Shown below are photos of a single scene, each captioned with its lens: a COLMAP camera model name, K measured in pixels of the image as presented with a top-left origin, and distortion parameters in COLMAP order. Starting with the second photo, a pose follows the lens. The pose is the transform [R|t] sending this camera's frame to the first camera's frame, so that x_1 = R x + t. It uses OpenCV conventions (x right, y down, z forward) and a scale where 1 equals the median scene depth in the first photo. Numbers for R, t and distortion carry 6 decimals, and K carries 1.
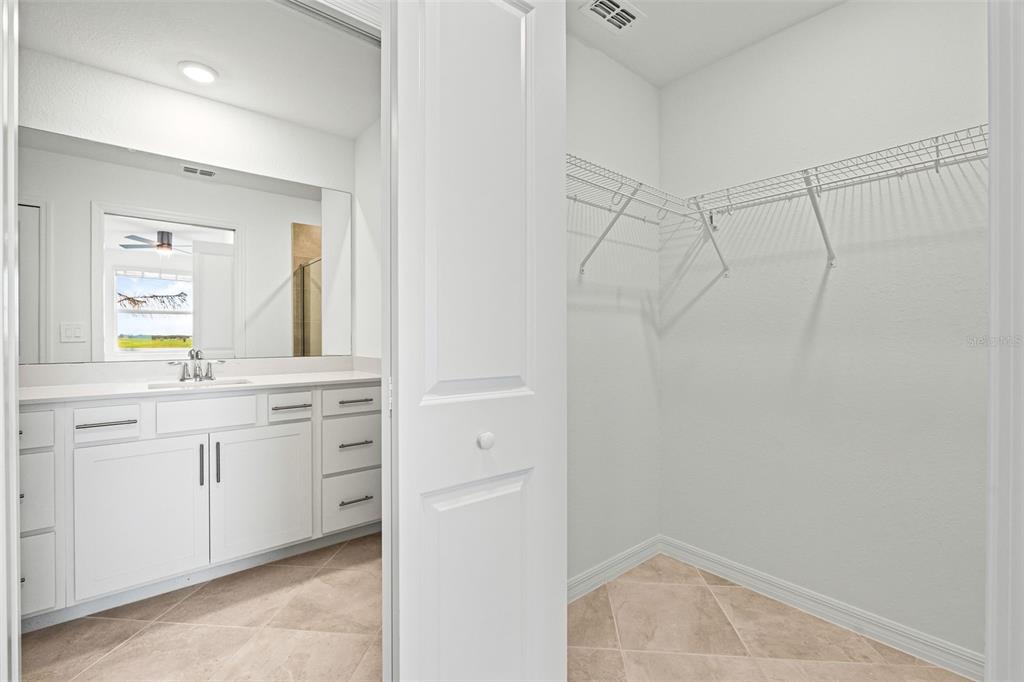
lens RADIAL K [[449.2, 0, 516.5], [0, 449.2, 338.7], [0, 0, 1]] dist [-0.008498, 0.001196]
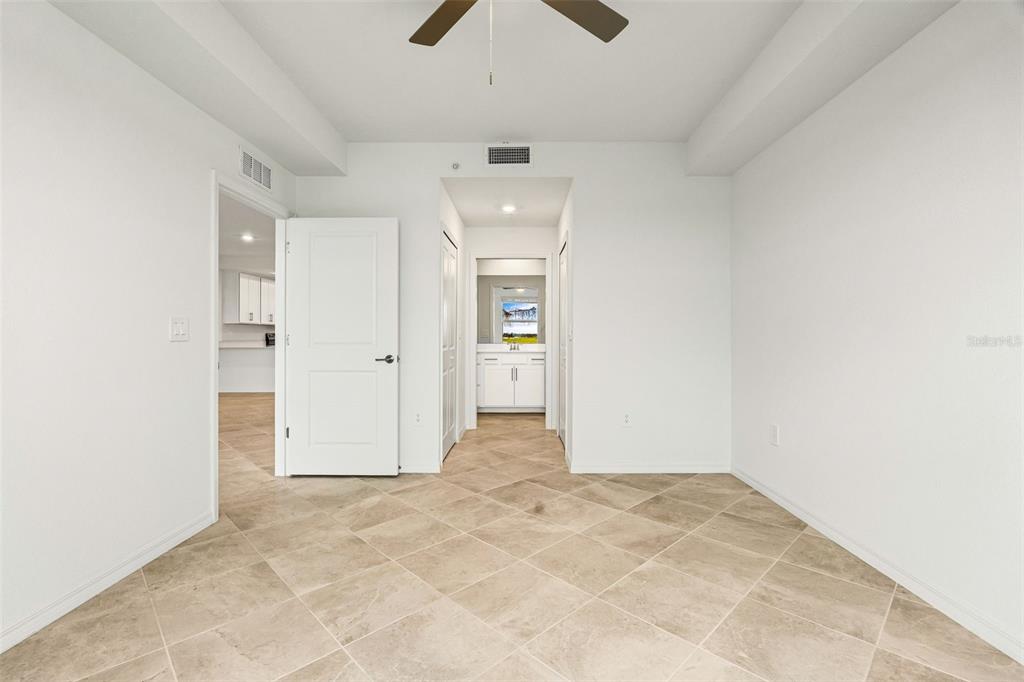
lens RADIAL K [[449.2, 0, 517.6], [0, 449.2, 337.0], [0, 0, 1]] dist [-0.008498, 0.001196]
pose [[0.757459, 0.007123, -0.652844, 0.411893], [-0.008302, 0.999965, 0.001279, 0.002058], [0.652830, 0.004451, 0.757492, -0.410727]]
